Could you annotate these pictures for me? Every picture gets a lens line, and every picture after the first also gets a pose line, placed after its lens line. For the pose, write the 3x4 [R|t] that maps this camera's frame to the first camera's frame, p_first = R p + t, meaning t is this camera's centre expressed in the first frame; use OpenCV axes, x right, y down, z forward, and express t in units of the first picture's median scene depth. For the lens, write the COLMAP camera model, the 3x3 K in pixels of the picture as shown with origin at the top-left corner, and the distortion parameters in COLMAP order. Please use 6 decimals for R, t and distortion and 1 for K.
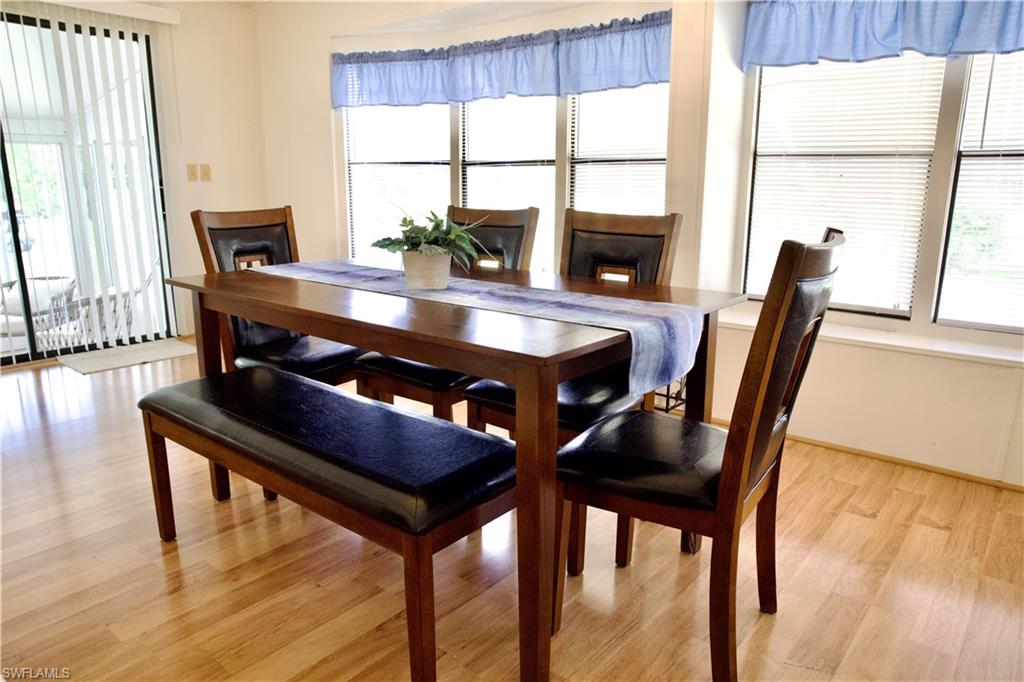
lens RADIAL K [[688.6, 0, 512.3], [0, 688.6, 345.0], [0, 0, 1]] dist [-0.041269, 0.000125]
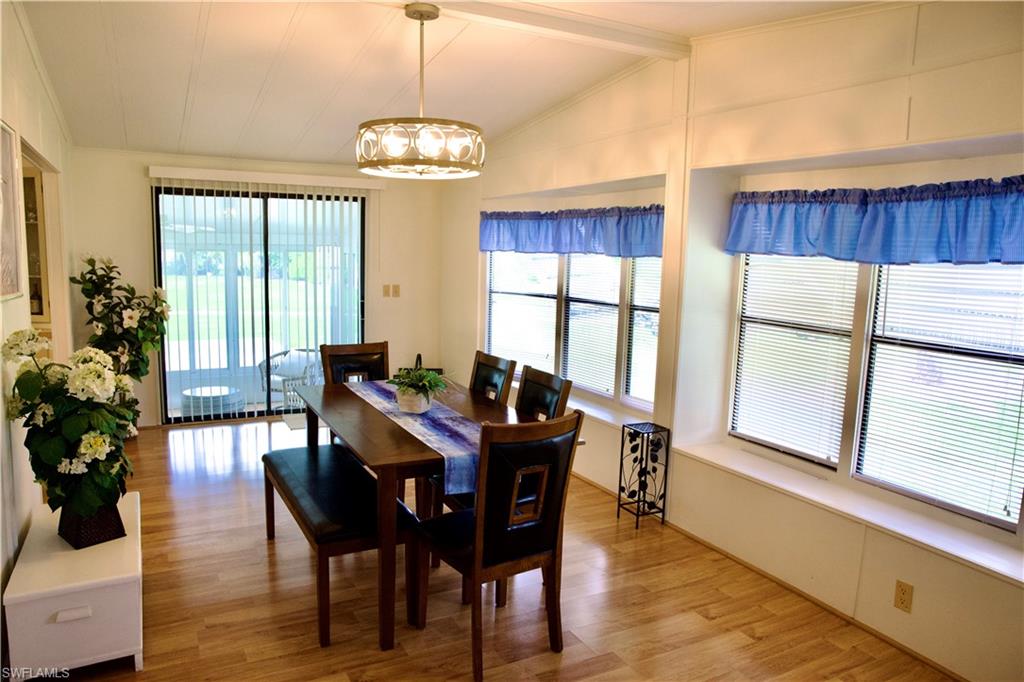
lens RADIAL K [[716.0, 0, 509.4], [0, 716.0, 343.9], [0, 0, 1]] dist [-0.076536, 0.063175]
pose [[0.922181, 0.073713, -0.379670, 0.386754], [-0.114466, 0.989709, -0.085874, -0.064939], [0.369432, 0.122651, 0.921128, -0.273237]]
